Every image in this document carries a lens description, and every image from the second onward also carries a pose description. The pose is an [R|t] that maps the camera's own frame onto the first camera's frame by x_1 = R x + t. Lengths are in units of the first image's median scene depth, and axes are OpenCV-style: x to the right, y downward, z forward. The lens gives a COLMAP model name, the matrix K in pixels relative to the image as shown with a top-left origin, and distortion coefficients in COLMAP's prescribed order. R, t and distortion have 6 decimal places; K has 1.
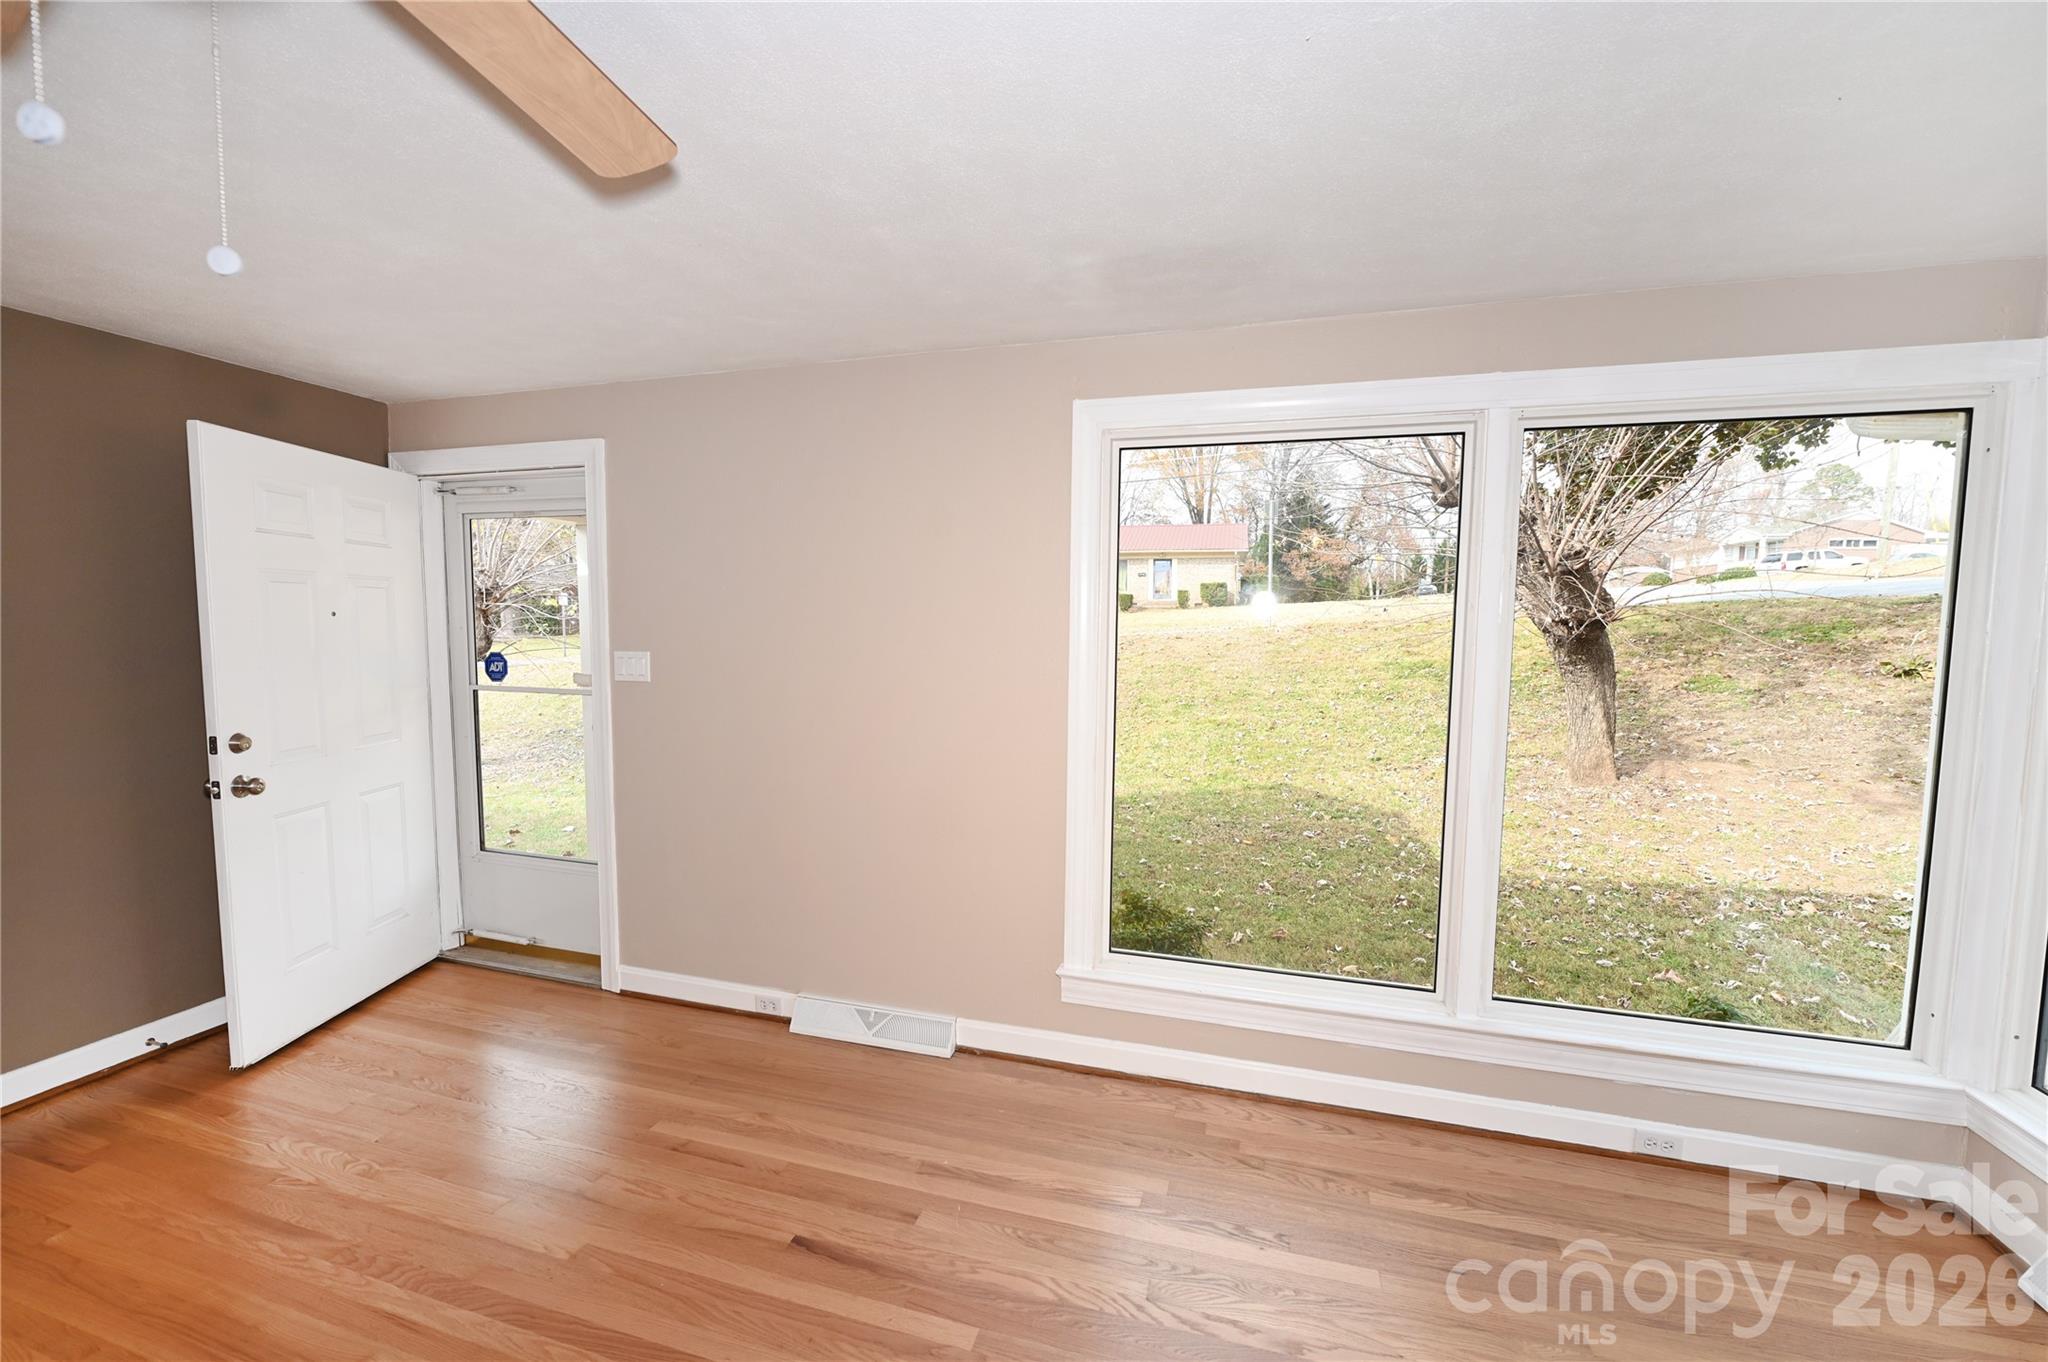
lens RADIAL K [[808.9, 0, 1025.8], [0, 808.9, 688.2], [0, 0, 1]] dist [-0.012619, 0.000244]
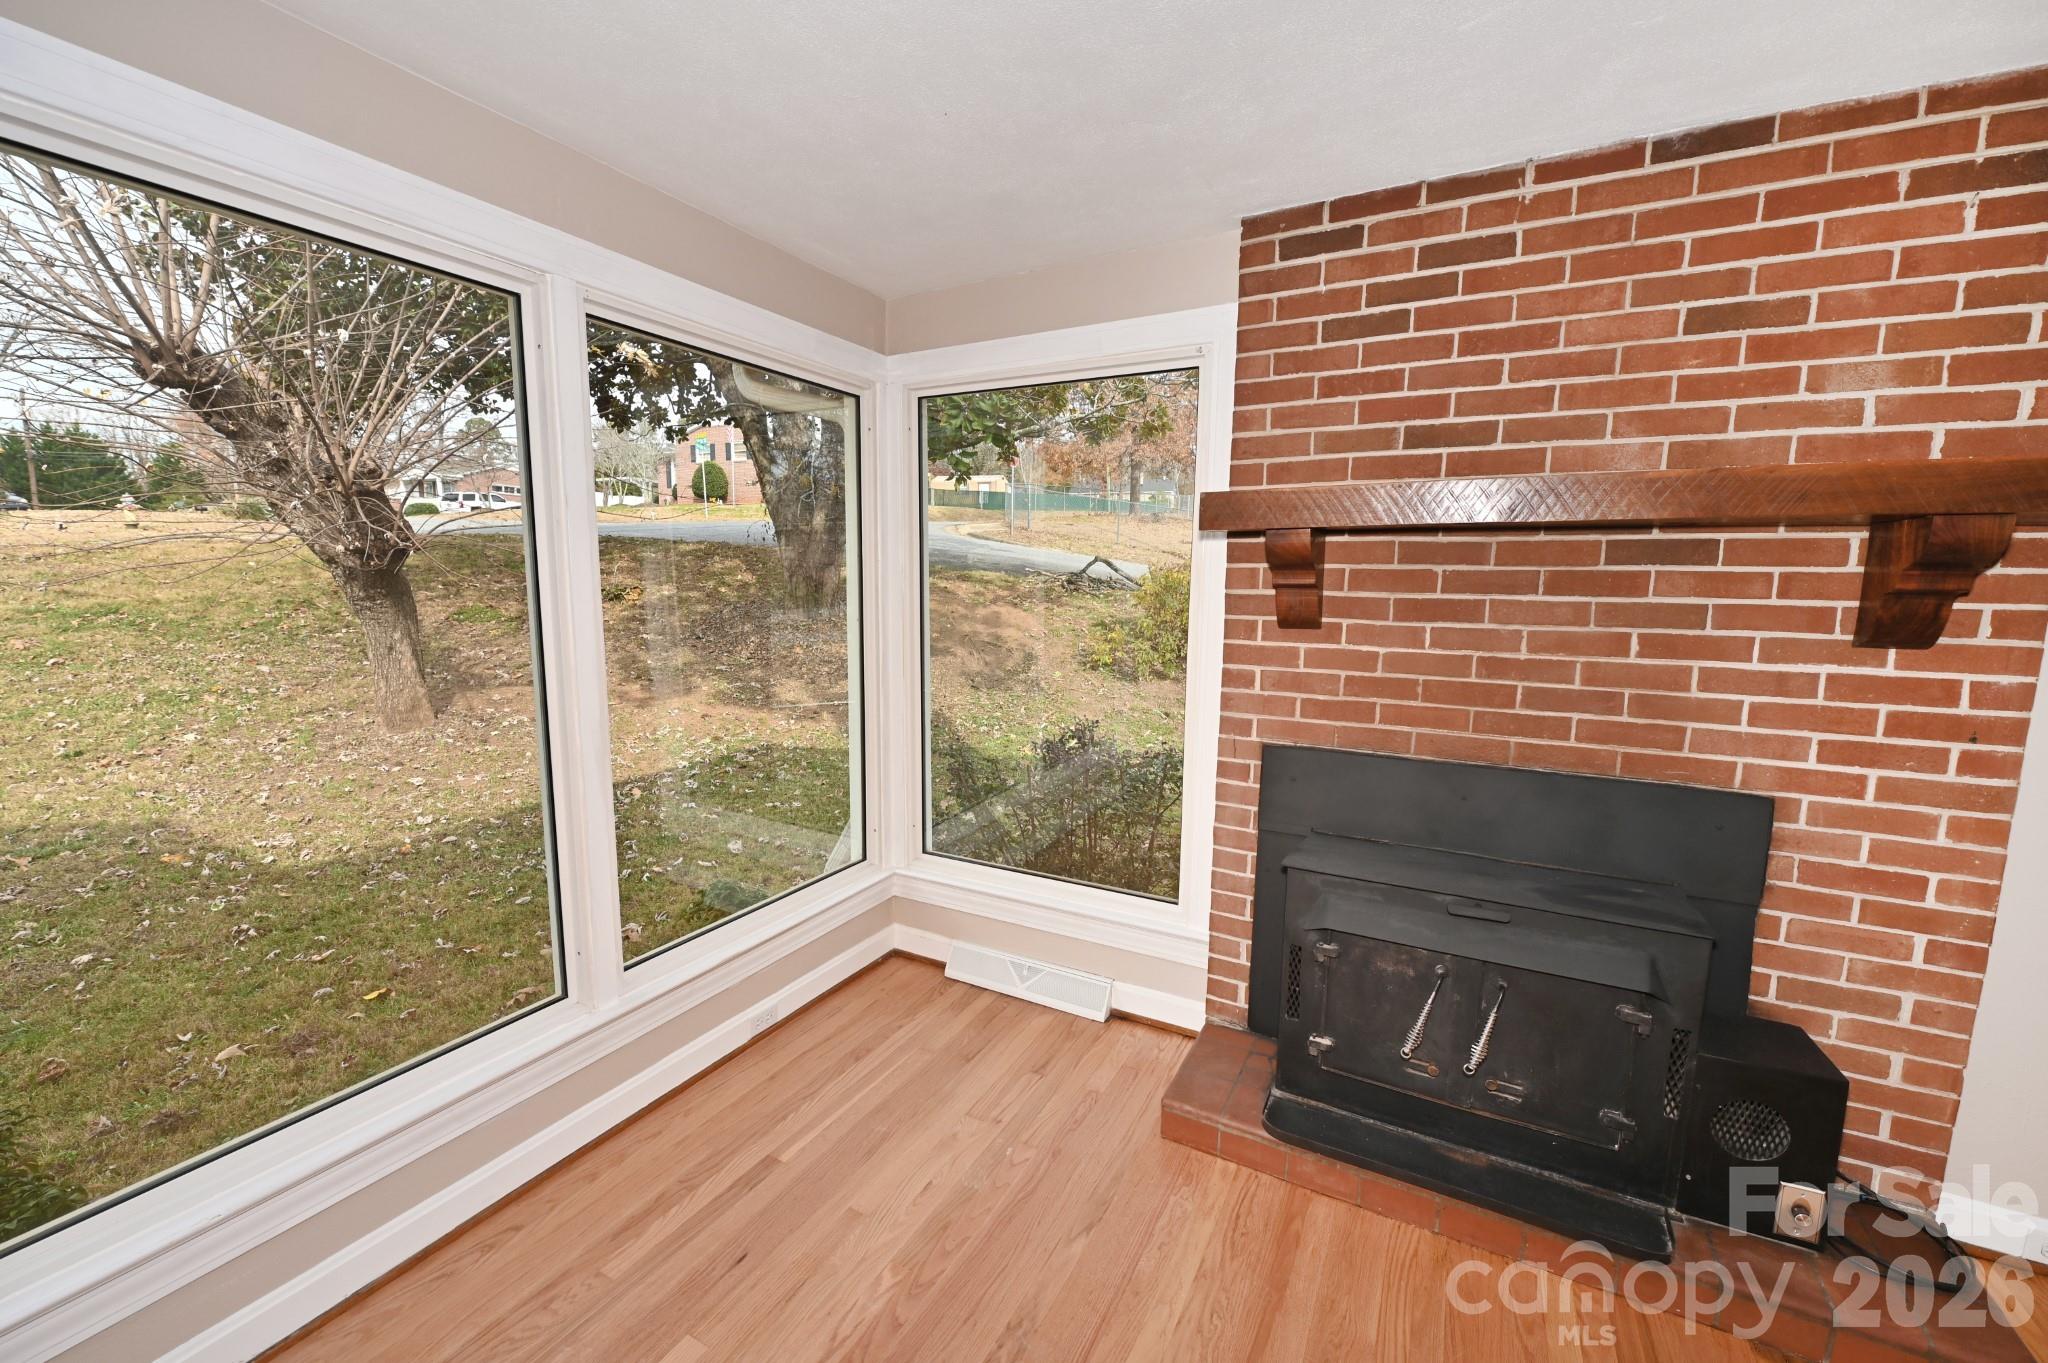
lens RADIAL K [[809.1, 0, 1020.3], [0, 809.1, 688.2], [0, 0, 1]] dist [-0.007705, -0.000765]
pose [[0.201240, -0.142184, 0.969168, -0.076395], [0.063434, 0.989224, 0.131955, -0.006964], [-0.977486, 0.034923, 0.208091, 0.183242]]
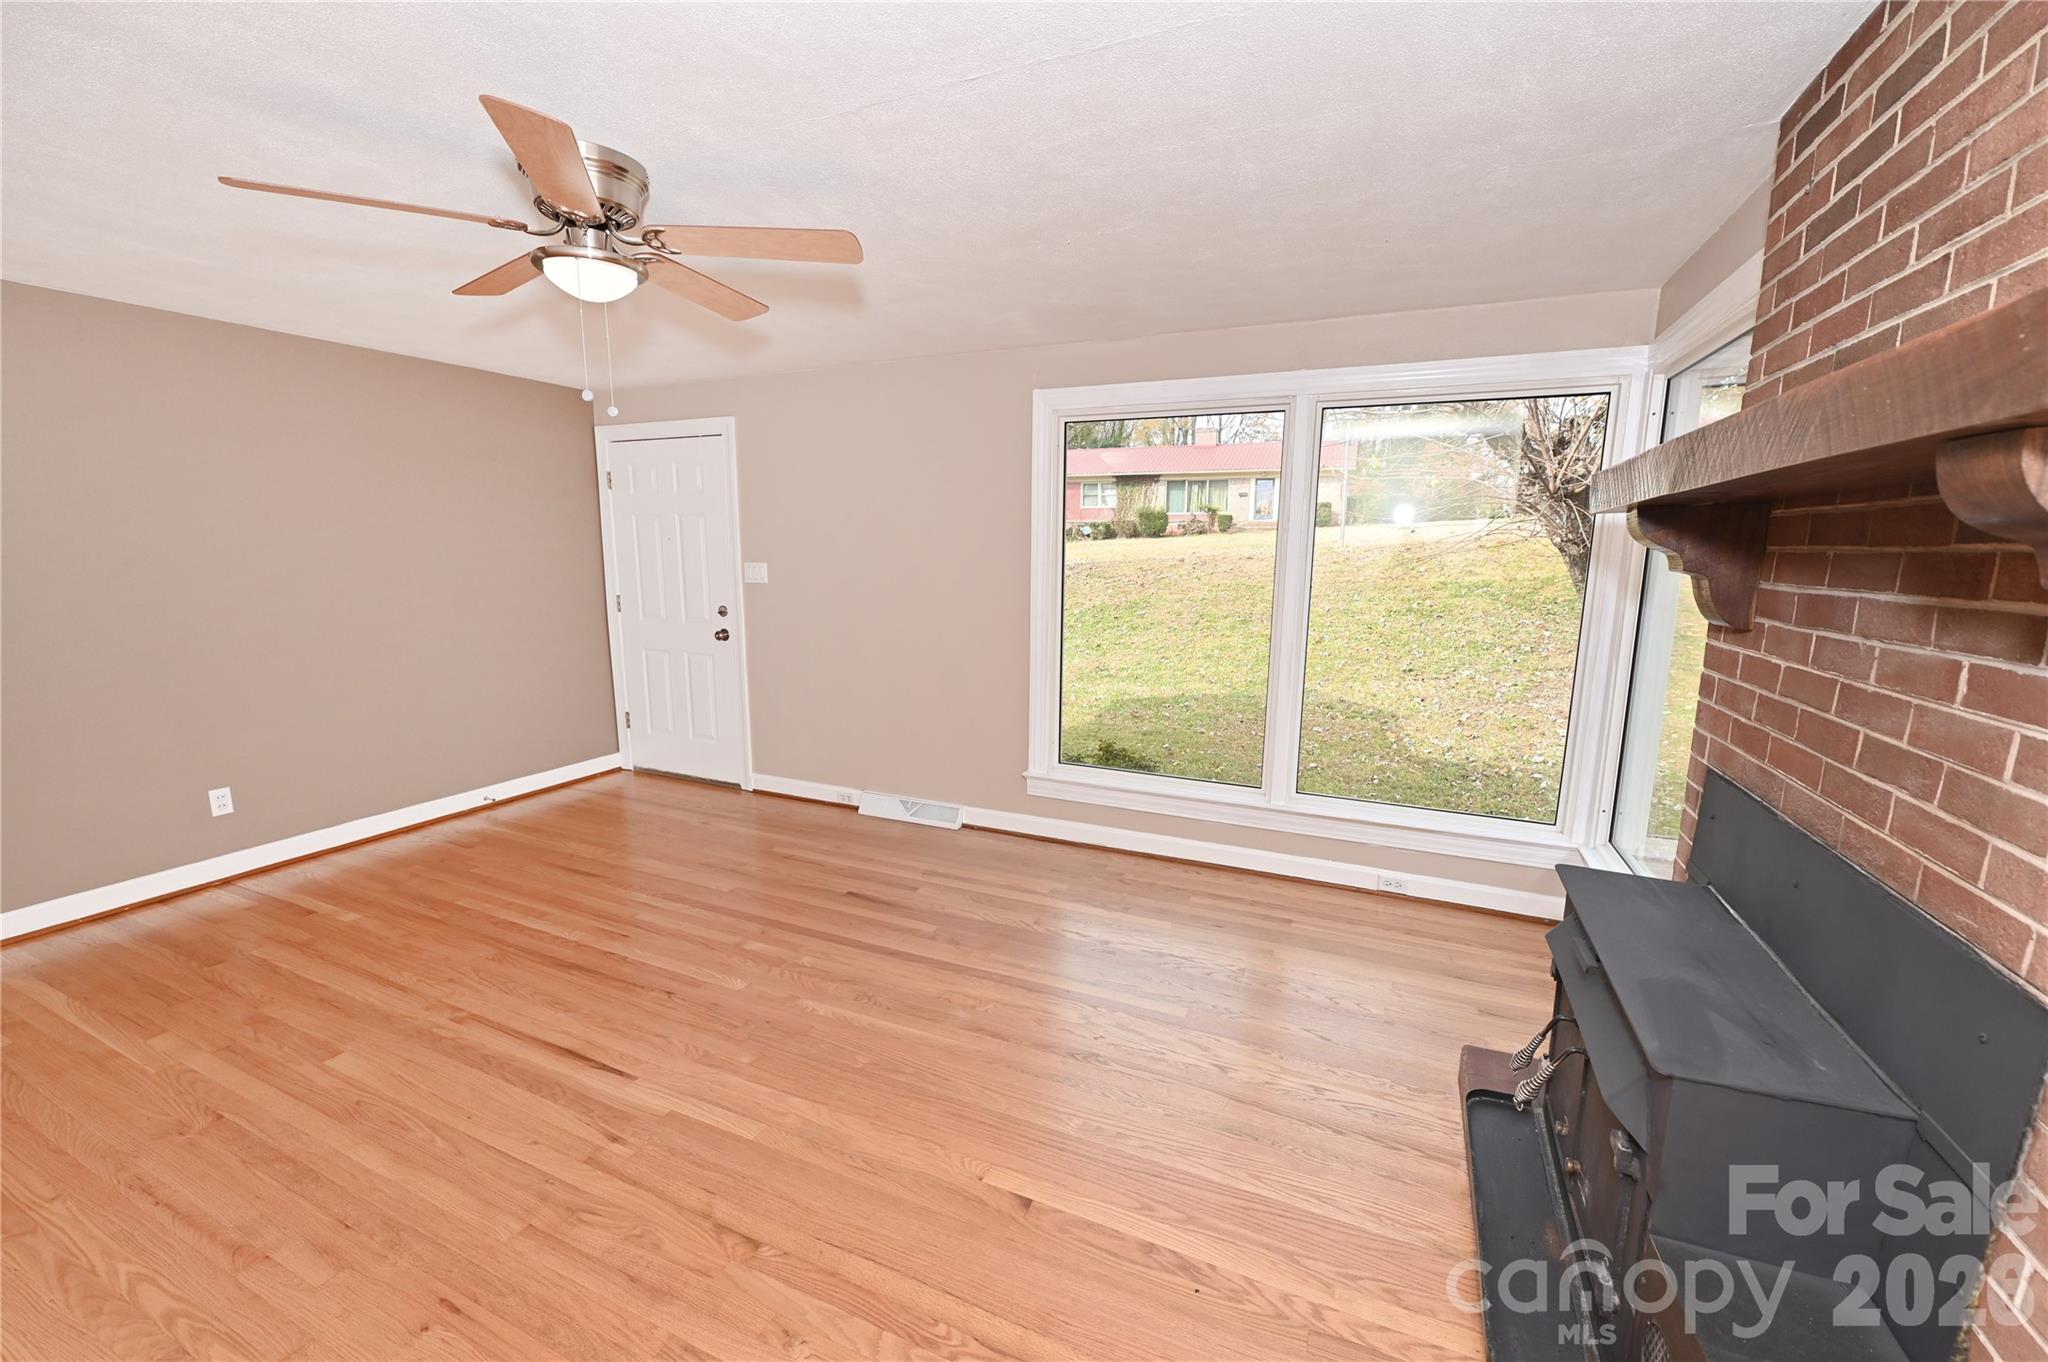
lens RADIAL K [[809.1, 0, 1020.3], [0, 809.1, 687.7], [0, 0, 1]] dist [-0.007705, -0.000765]
pose [[0.990097, 0.021730, -0.138696, 0.133854], [-0.008570, 0.995461, 0.094785, 0.024689], [0.140126, -0.092658, 0.985789, -0.273517]]
